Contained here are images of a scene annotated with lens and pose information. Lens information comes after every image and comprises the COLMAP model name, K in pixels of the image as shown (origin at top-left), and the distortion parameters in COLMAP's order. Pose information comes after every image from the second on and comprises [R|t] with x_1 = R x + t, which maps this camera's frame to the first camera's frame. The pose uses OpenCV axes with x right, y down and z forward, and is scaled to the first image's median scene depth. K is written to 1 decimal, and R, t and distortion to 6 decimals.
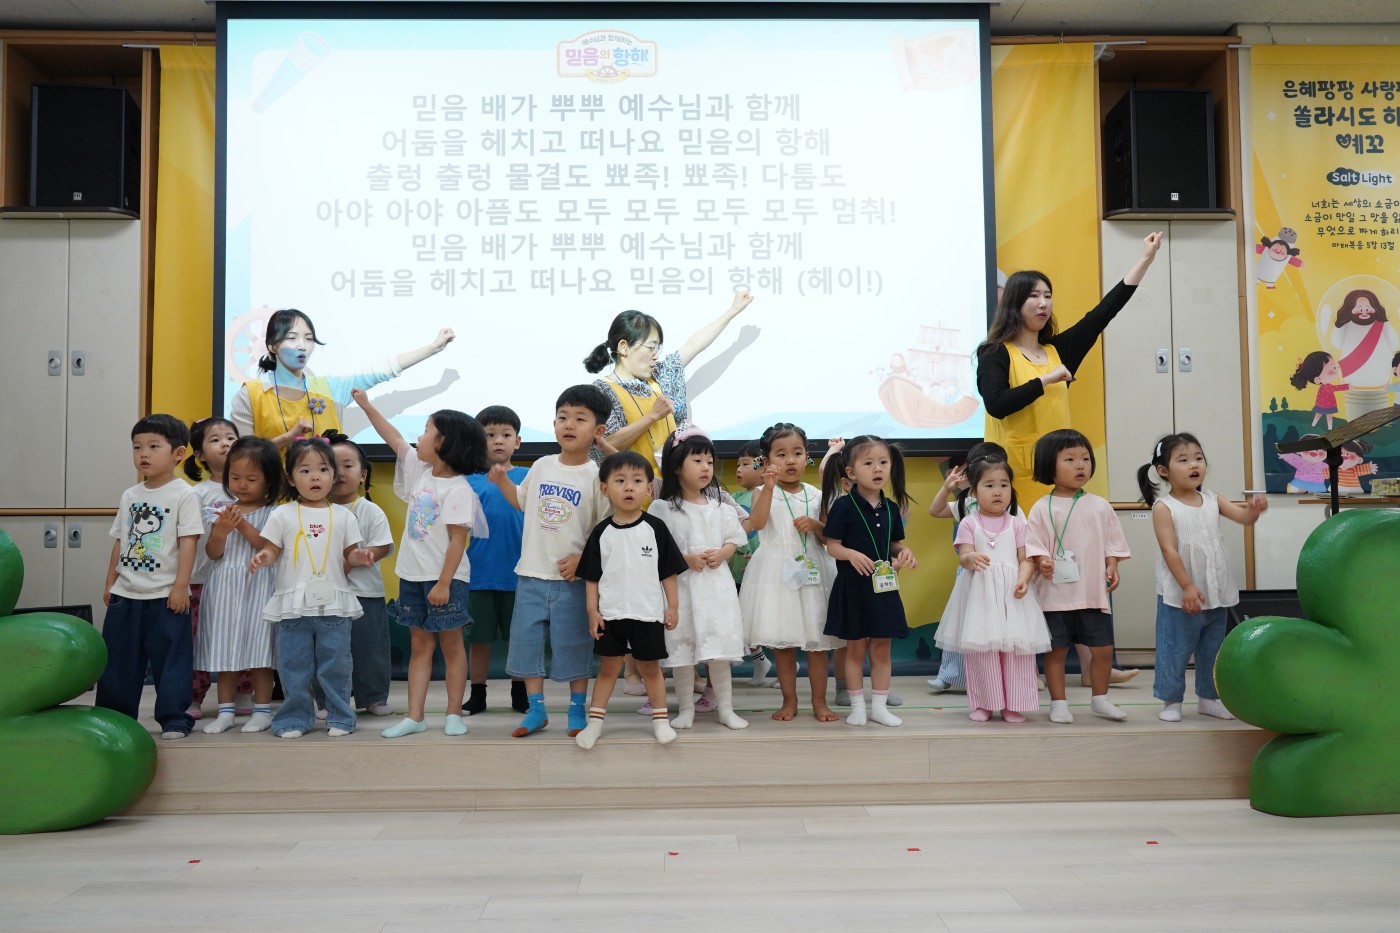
lens RADIAL K [[1100.7, 0, 700.0], [0, 1100.7, 466.5], [0, 0, 1]] dist [-0.004054, 0.004145]
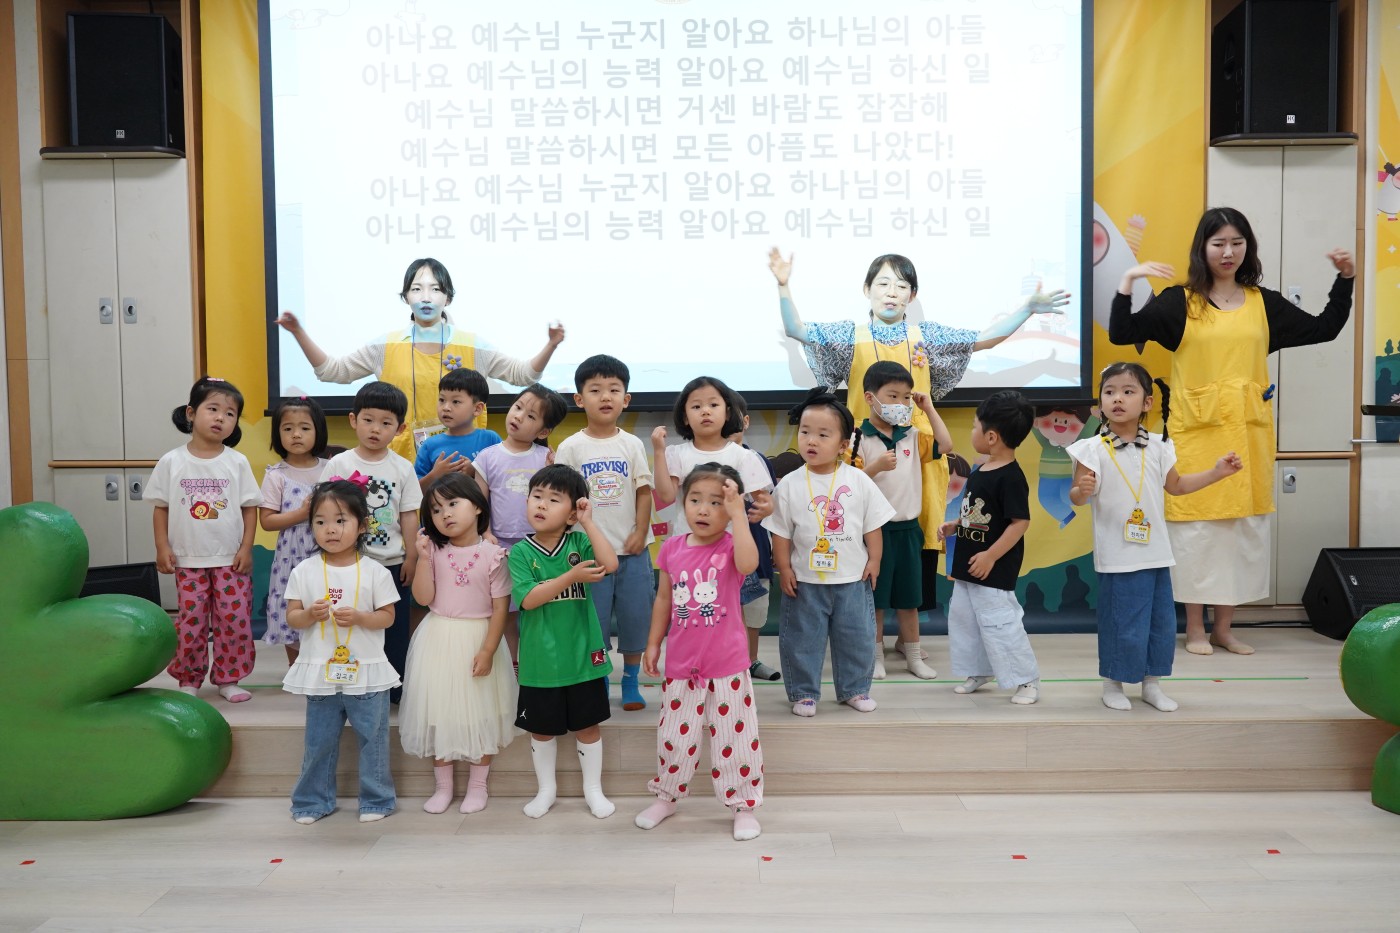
lens RADIAL K [[1100.7, 0, 700.0], [0, 1100.7, 466.5], [0, 0, 1]] dist [-0.004054, 0.004145]
pose [[0.999253, -0.000269, -0.038641, -0.025749], [0.003859, 0.995674, 0.092839, -0.044582], [0.038449, -0.092919, 0.994931, 0.041784]]
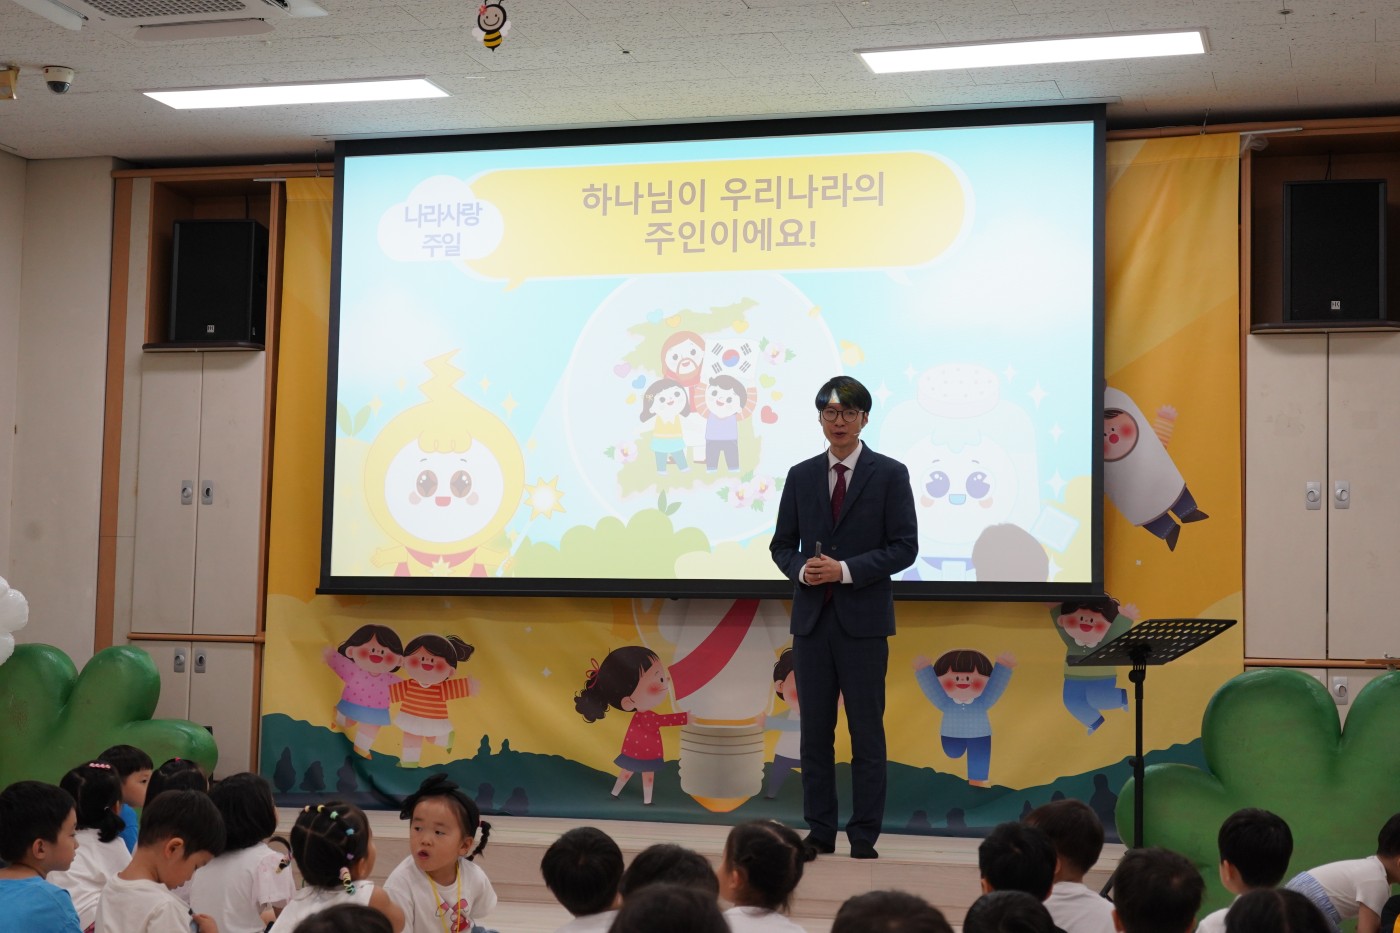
lens RADIAL K [[2264.4, 0, 700.0], [0, 2264.4, 466.5], [0, 0, 1]] dist [0.004767, 0.126193]
pose [[0.952356, 0.002565, -0.304977, 0.506384], [-0.014886, 0.999164, -0.038081, -0.043909], [0.304624, 0.040806, 0.951598, -0.854869]]
